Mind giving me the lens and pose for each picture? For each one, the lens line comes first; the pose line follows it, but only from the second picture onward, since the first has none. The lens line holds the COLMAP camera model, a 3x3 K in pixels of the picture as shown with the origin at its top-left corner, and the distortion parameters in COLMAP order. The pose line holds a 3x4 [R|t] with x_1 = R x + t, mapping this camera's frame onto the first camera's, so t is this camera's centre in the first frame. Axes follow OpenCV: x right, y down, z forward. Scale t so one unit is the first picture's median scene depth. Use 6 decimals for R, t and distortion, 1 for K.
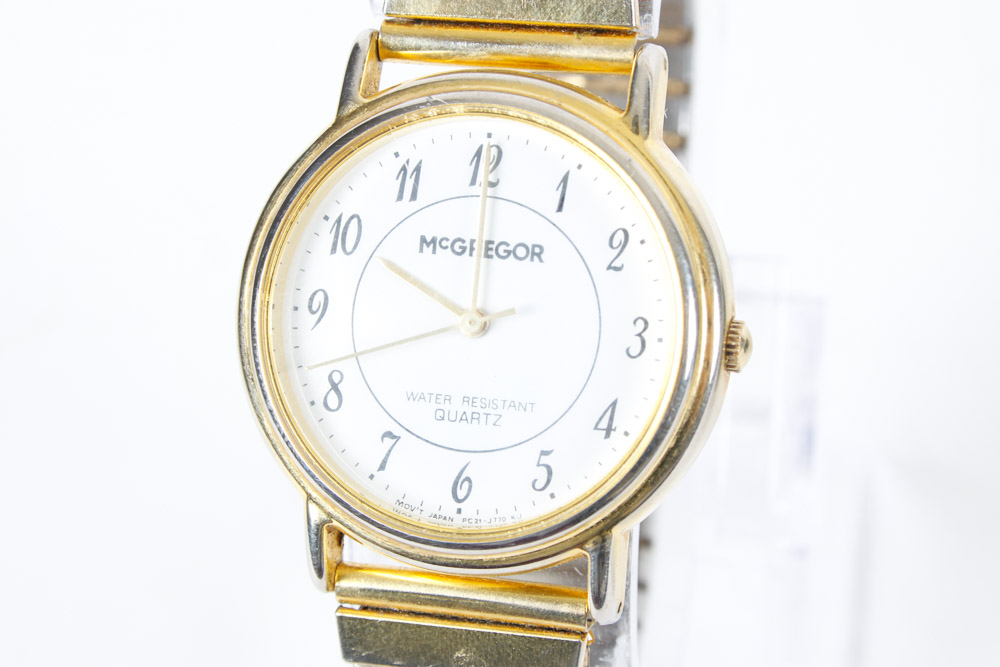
lens RADIAL K [[2274.3, 0, 500.3], [0, 2274.3, 338.2], [0, 0, 1]] dist [0.105462, 0.000000]
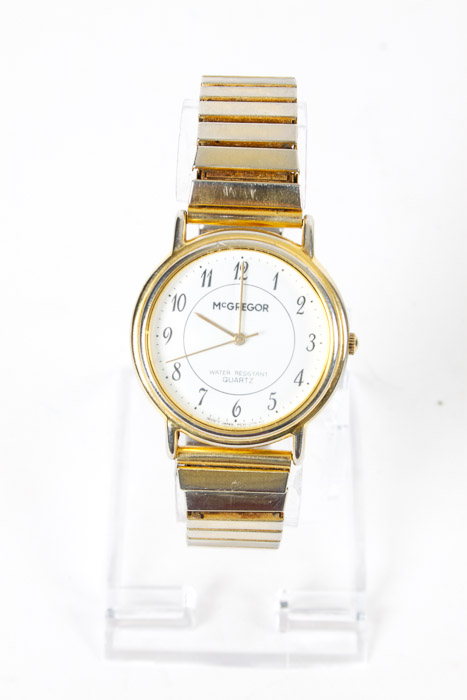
lens RADIAL K [[1592.0, 0, 234.4], [0, 1592.0, 346.9], [0, 0, 1]] dist [0.105462, 0.000000]
pose [[0.982302, -0.053589, 0.179474, -0.304766], [0.045289, 0.997720, 0.050033, -0.079456], [-0.181746, -0.041019, 0.982490, -0.581620]]
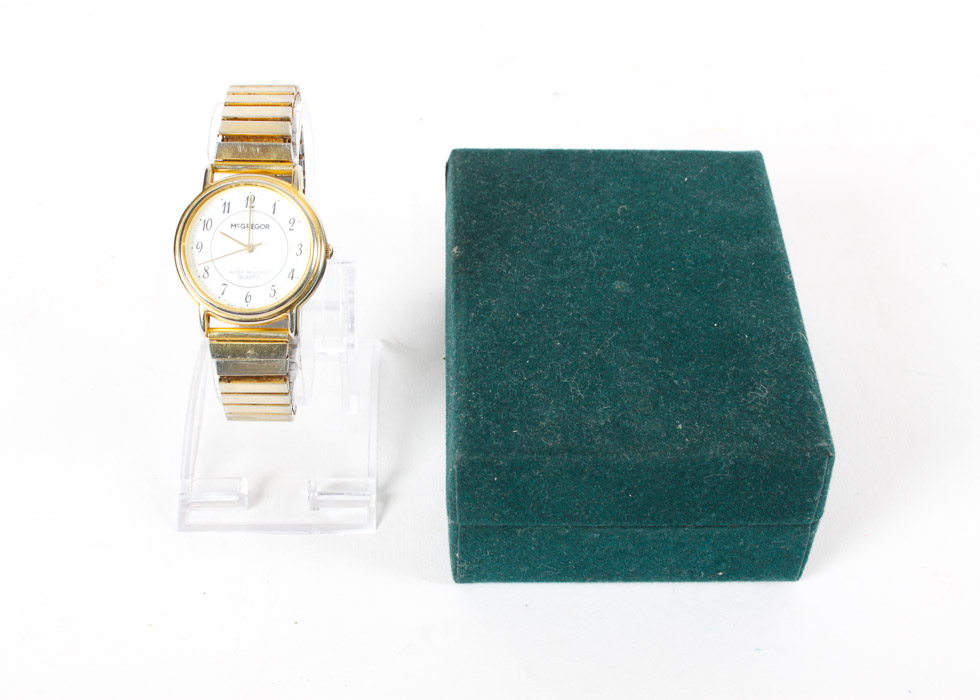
lens RADIAL K [[1557.9, 0, 493.8], [0, 1557.9, 348.4], [0, 0, 1]] dist [0.043692, 0.000000]
pose [[0.972540, -0.049033, 0.227511, -0.189144], [0.064202, 0.996146, -0.059755, 0.297023], [-0.223704, 0.072721, 0.971940, -1.283329]]
